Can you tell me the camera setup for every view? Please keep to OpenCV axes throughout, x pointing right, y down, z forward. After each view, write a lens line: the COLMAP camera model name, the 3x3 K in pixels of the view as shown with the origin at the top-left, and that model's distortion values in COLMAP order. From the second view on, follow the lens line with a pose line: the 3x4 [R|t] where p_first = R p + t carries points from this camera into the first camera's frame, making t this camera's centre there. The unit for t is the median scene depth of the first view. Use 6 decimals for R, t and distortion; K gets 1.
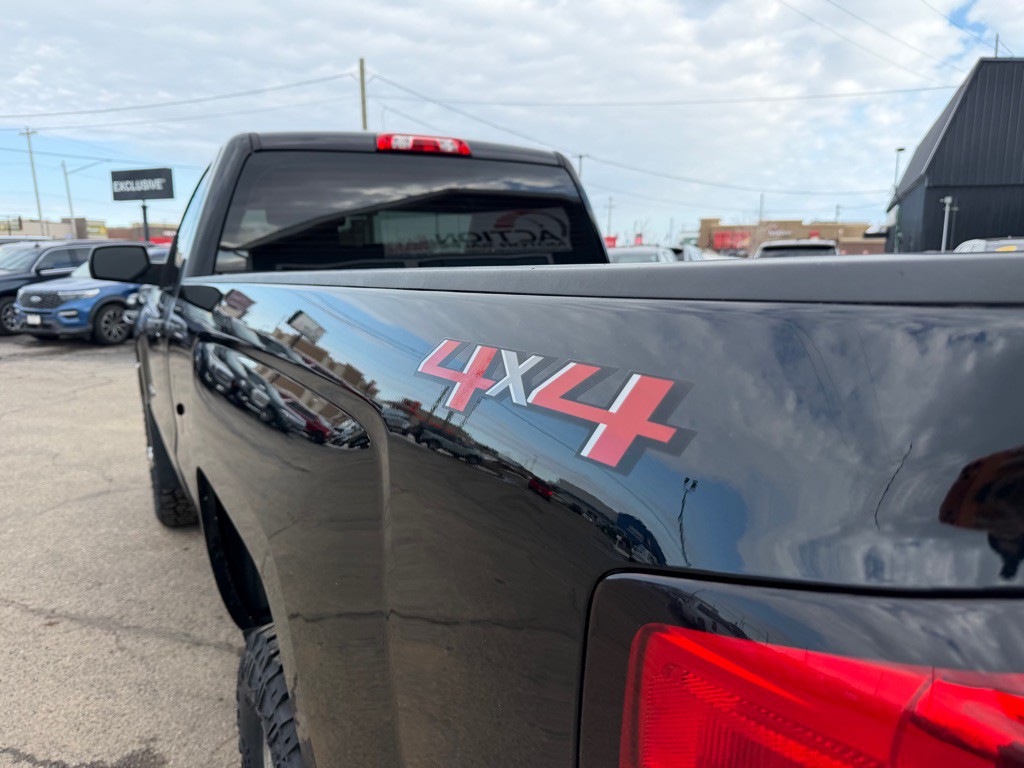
lens RADIAL K [[724.1, 0, 513.3], [0, 724.1, 398.8], [0, 0, 1]] dist [0.027693, -0.032595]
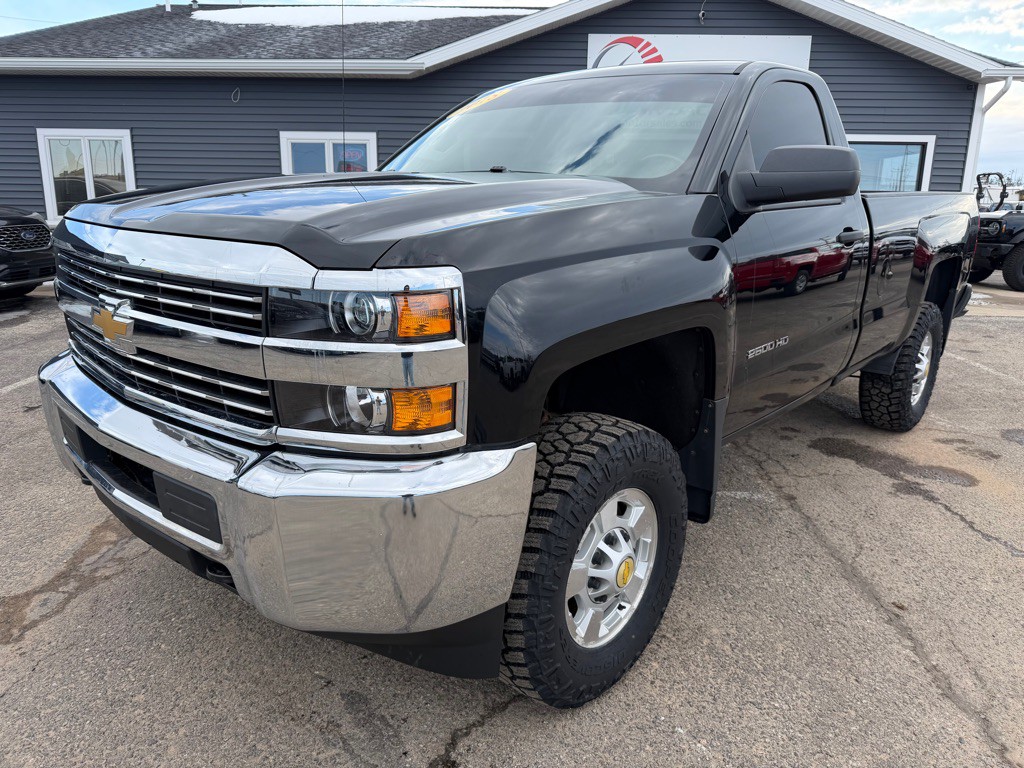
lens RADIAL K [[724.1, 0, 507.0], [0, 724.1, 382.7], [0, 0, 1]] dist [0.027693, -0.032595]
pose [[-0.318774, -0.232108, 0.918972, -0.494037], [0.162482, 0.941818, 0.294241, -0.108363], [-0.933800, 0.243113, -0.262514, 0.648670]]
